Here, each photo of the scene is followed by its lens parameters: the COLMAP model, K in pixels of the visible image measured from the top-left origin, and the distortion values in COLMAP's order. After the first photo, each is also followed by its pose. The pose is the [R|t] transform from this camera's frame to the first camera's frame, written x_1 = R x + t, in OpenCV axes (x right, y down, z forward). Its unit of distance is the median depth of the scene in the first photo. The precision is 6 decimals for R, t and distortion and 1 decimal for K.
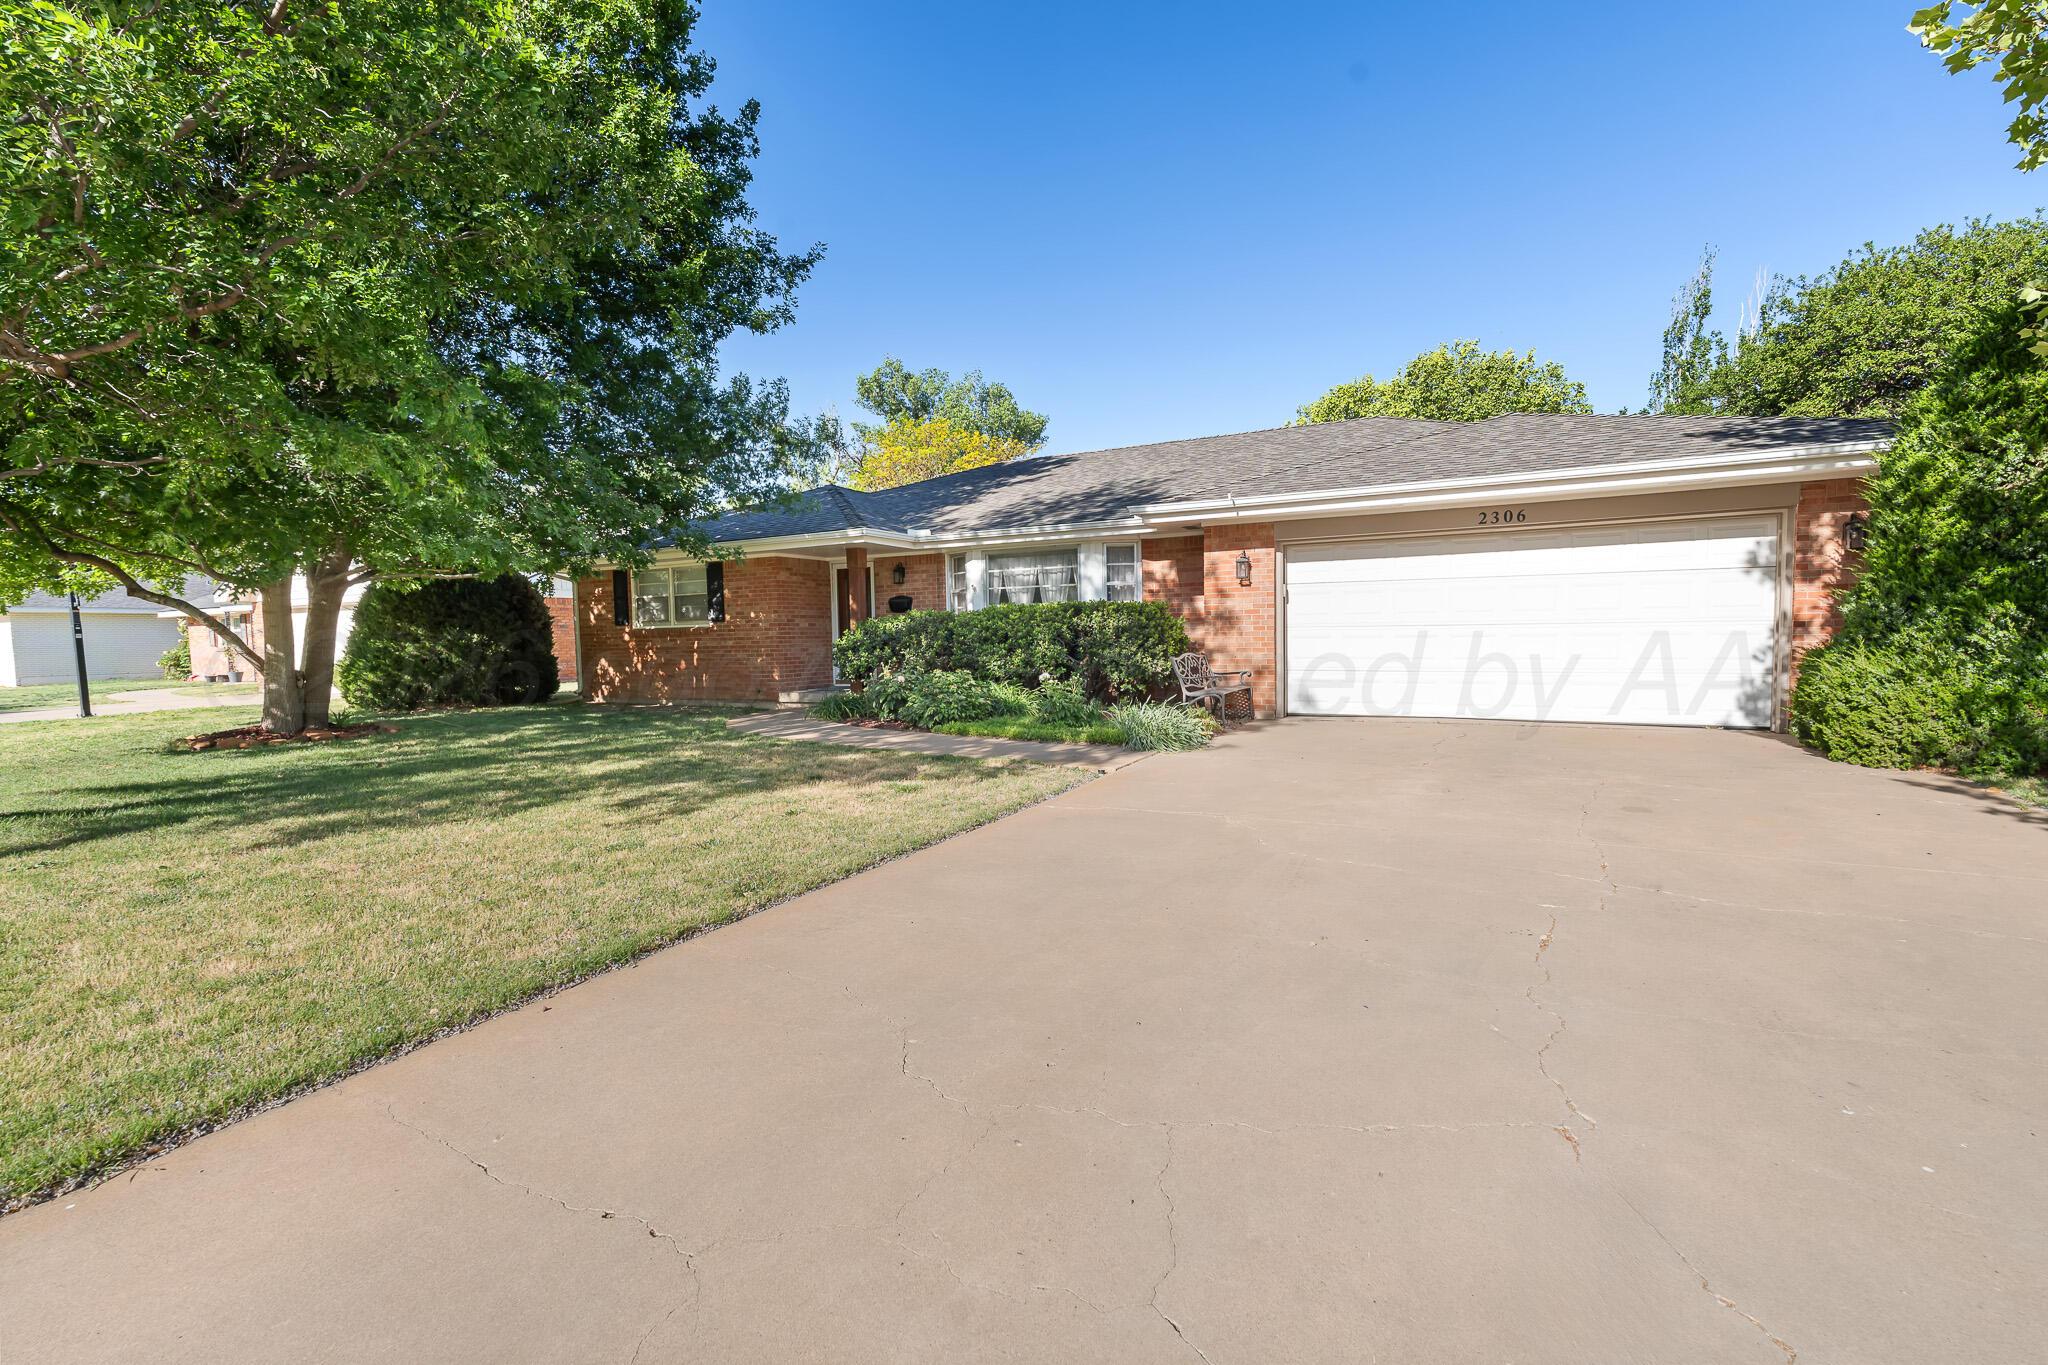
lens RADIAL K [[910.3, 0, 1024.6], [0, 910.3, 666.1], [0, 0, 1]] dist [-0.001445, 0.000282]
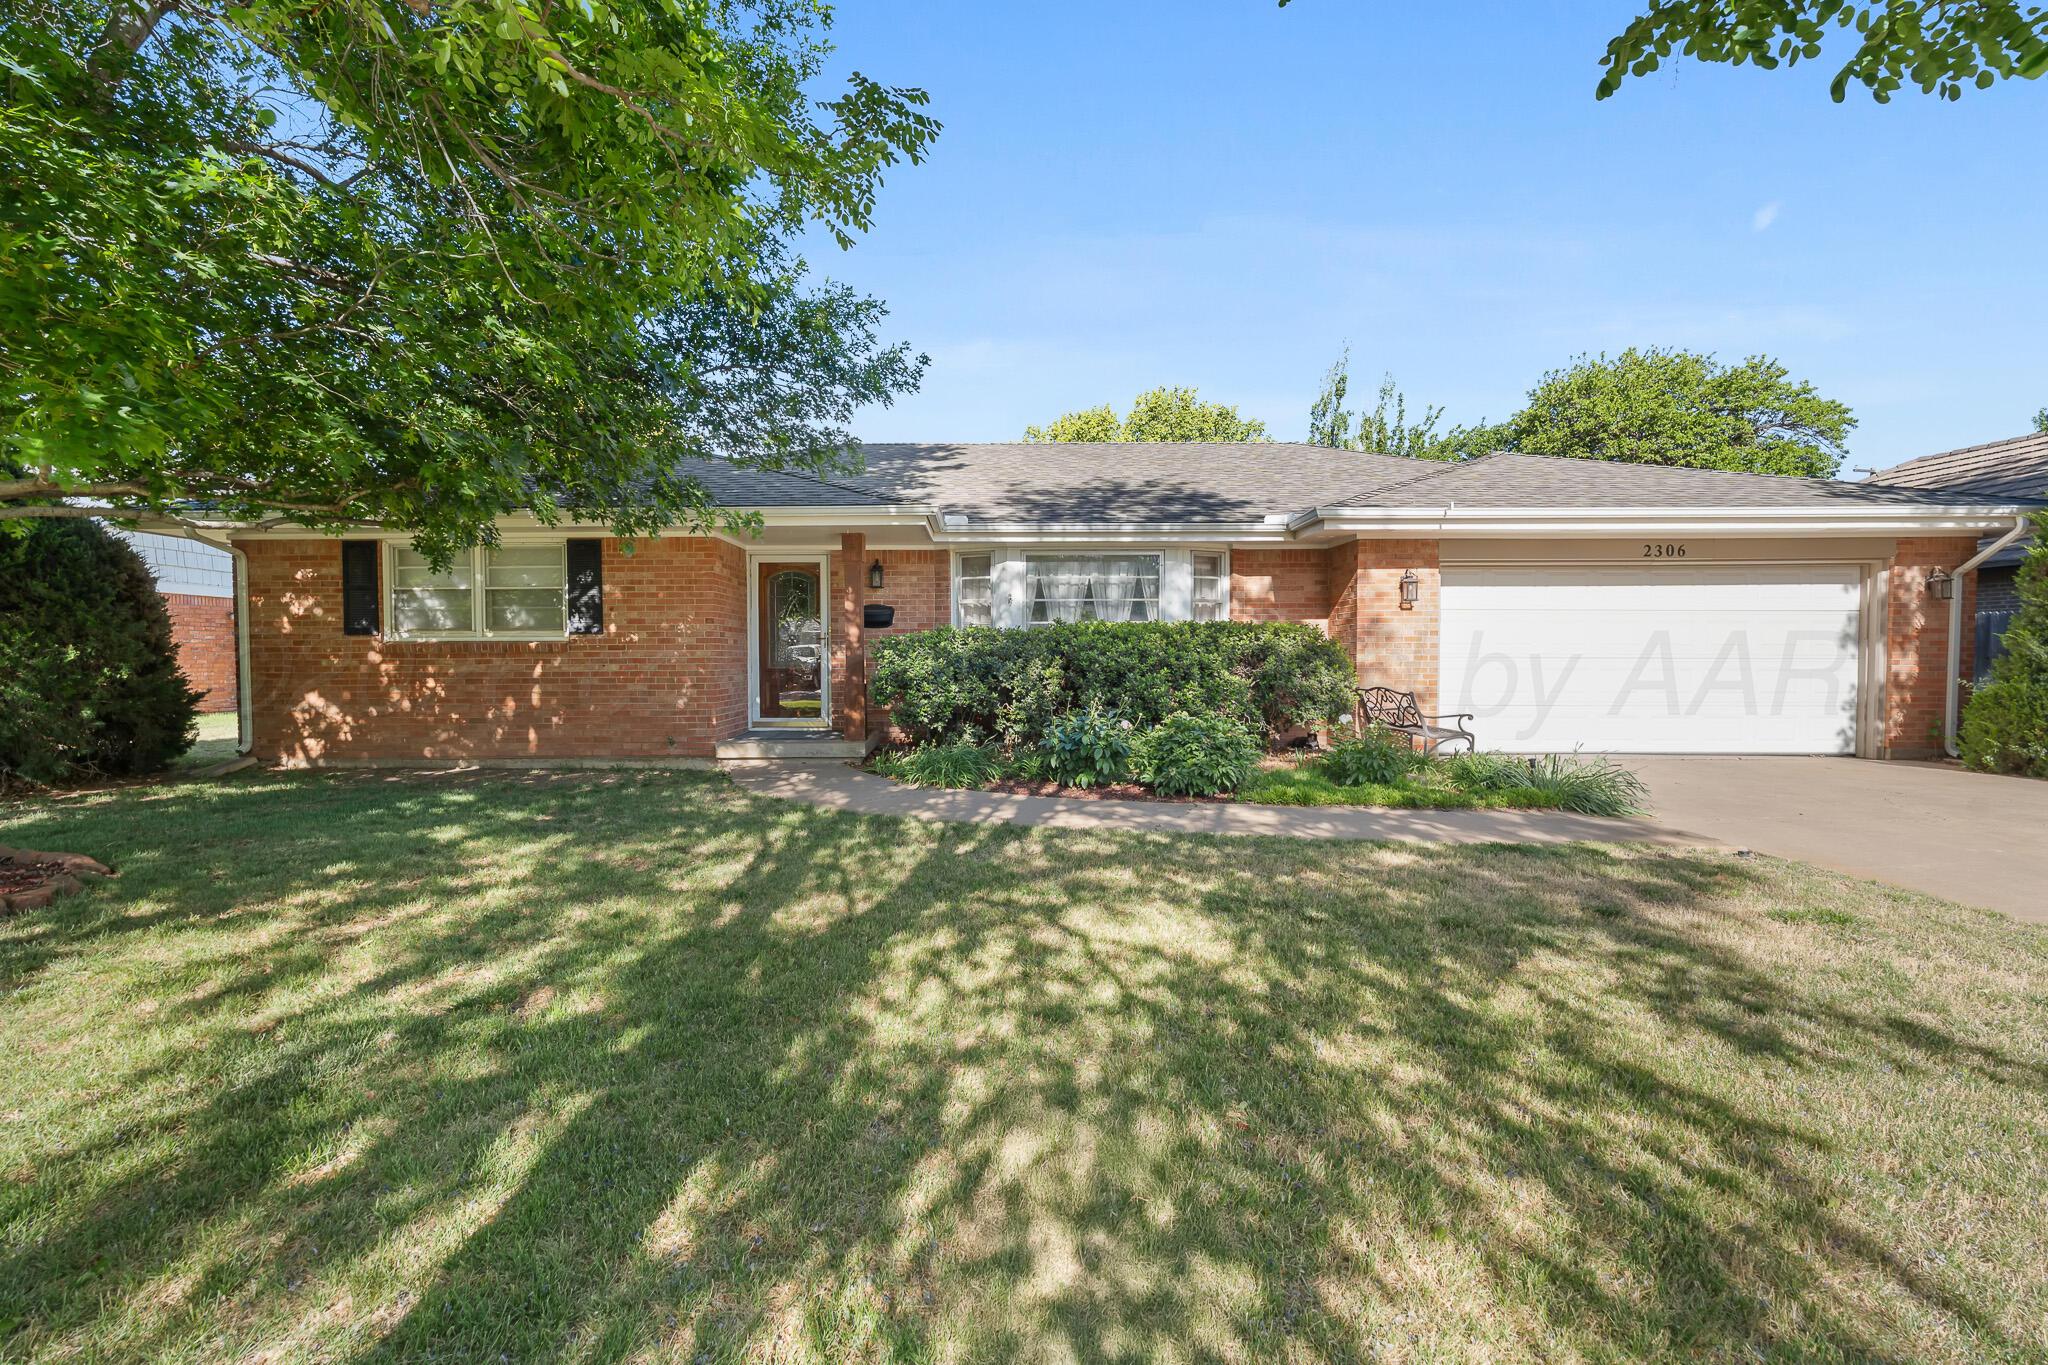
lens RADIAL K [[911.2, 0, 990.7], [0, 911.2, 677.6], [0, 0, 1]] dist [-0.000062, 0.000205]
pose [[0.878501, 0.003136, 0.477730, -0.431005], [0.003060, 0.999921, -0.012191, -0.010767], [-0.477731, 0.012172, 0.878422, 0.342250]]
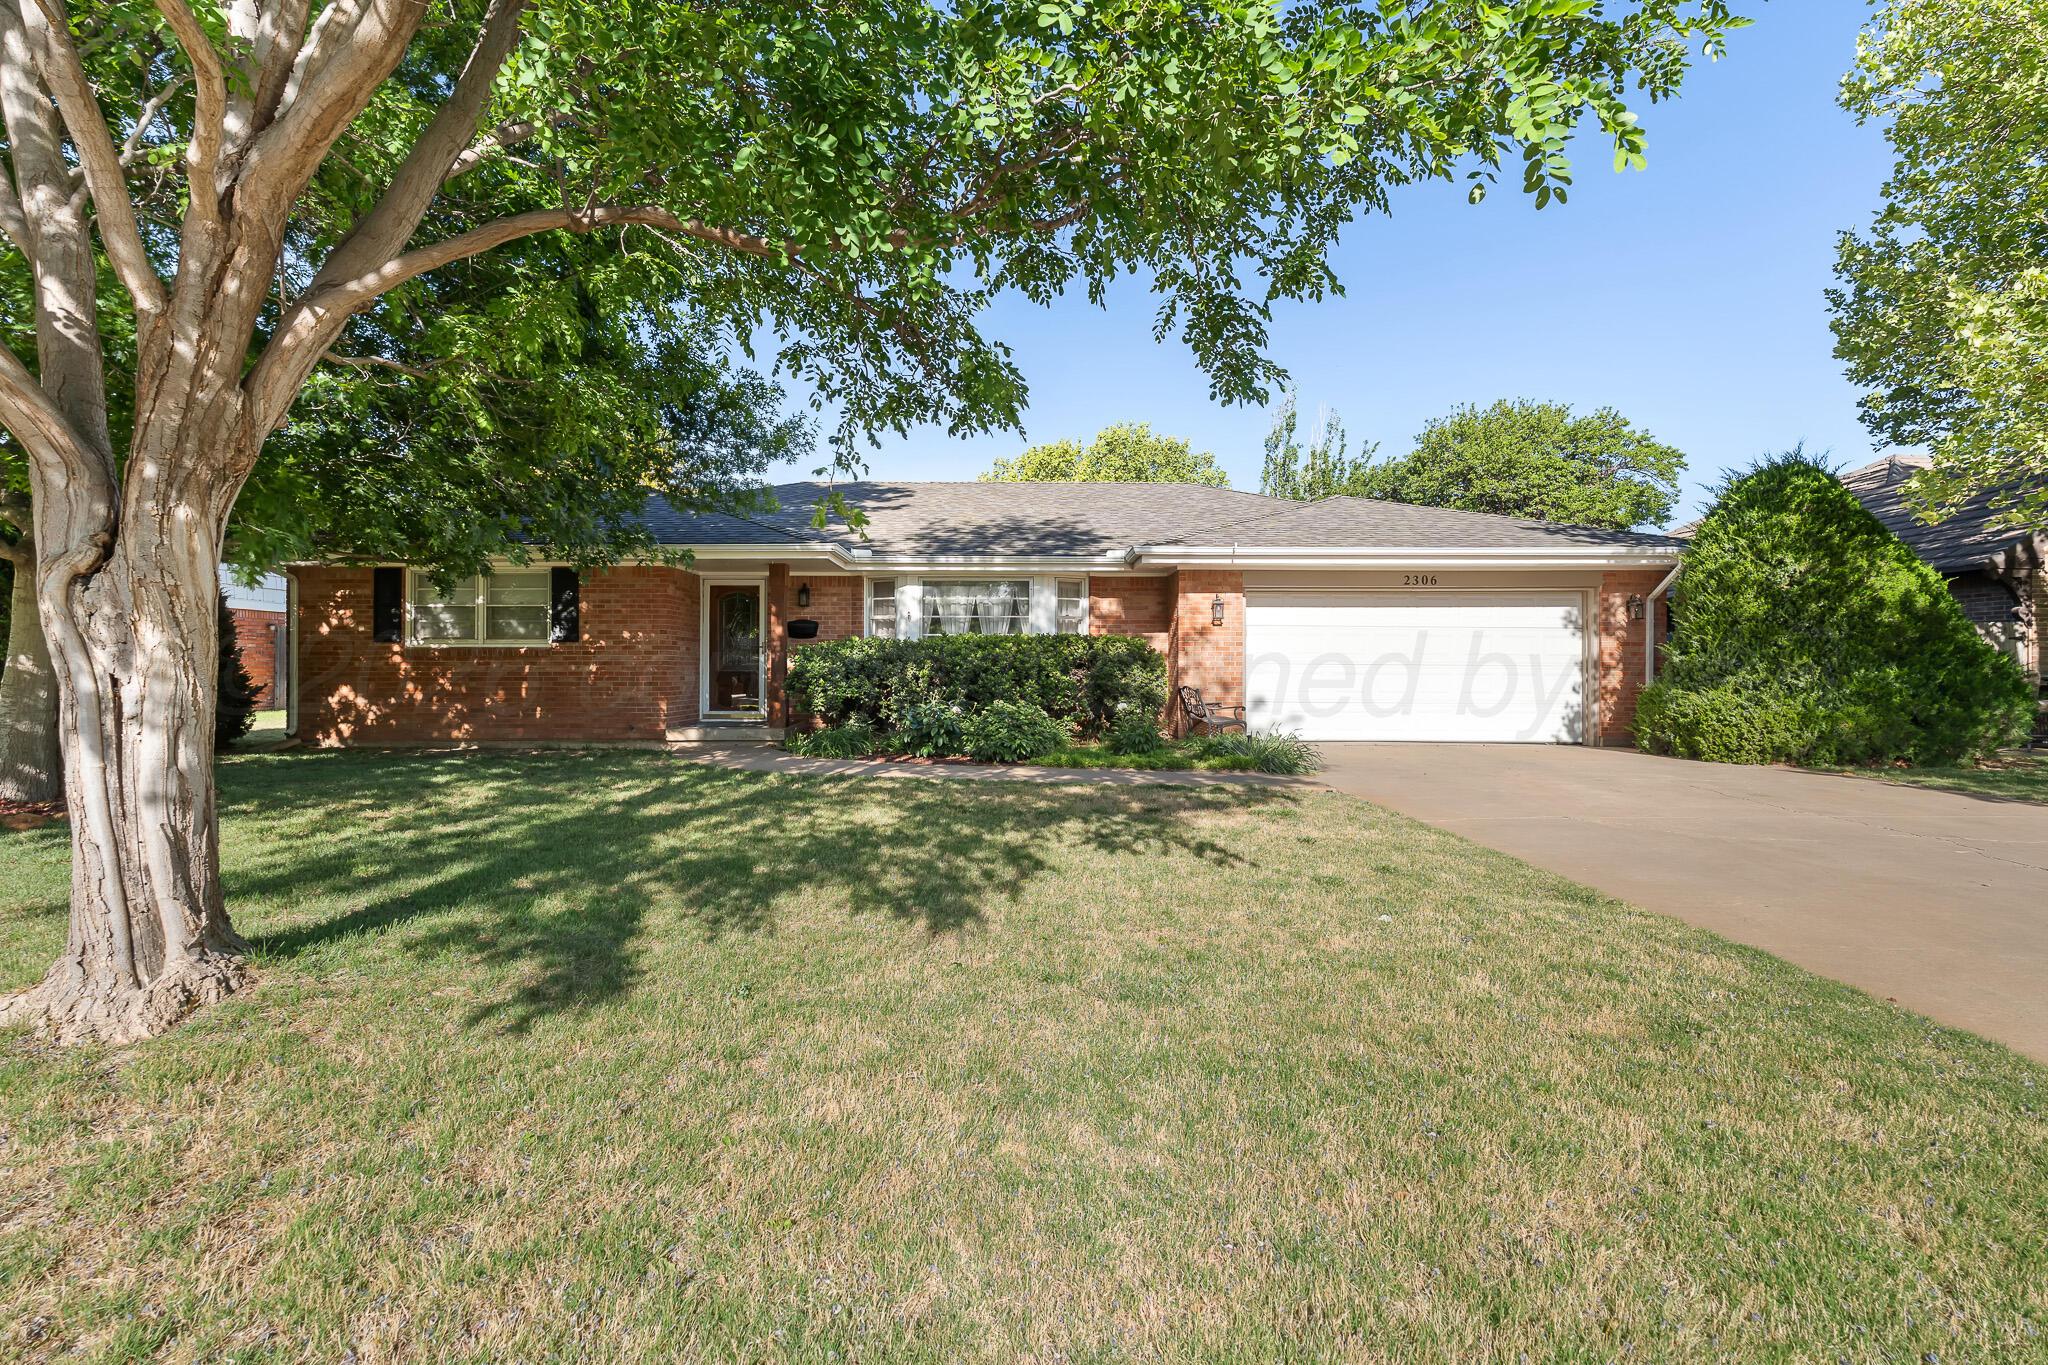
lens RADIAL K [[917.4, 0, 1021.4], [0, 917.4, 646.4], [0, 0, 1]] dist [-0.000275, -0.000135]
pose [[0.875412, 0.030628, 0.482405, -0.411430], [-0.000657, 0.998065, -0.062175, 0.005563], [-0.483376, 0.054112, 0.873739, 0.113593]]
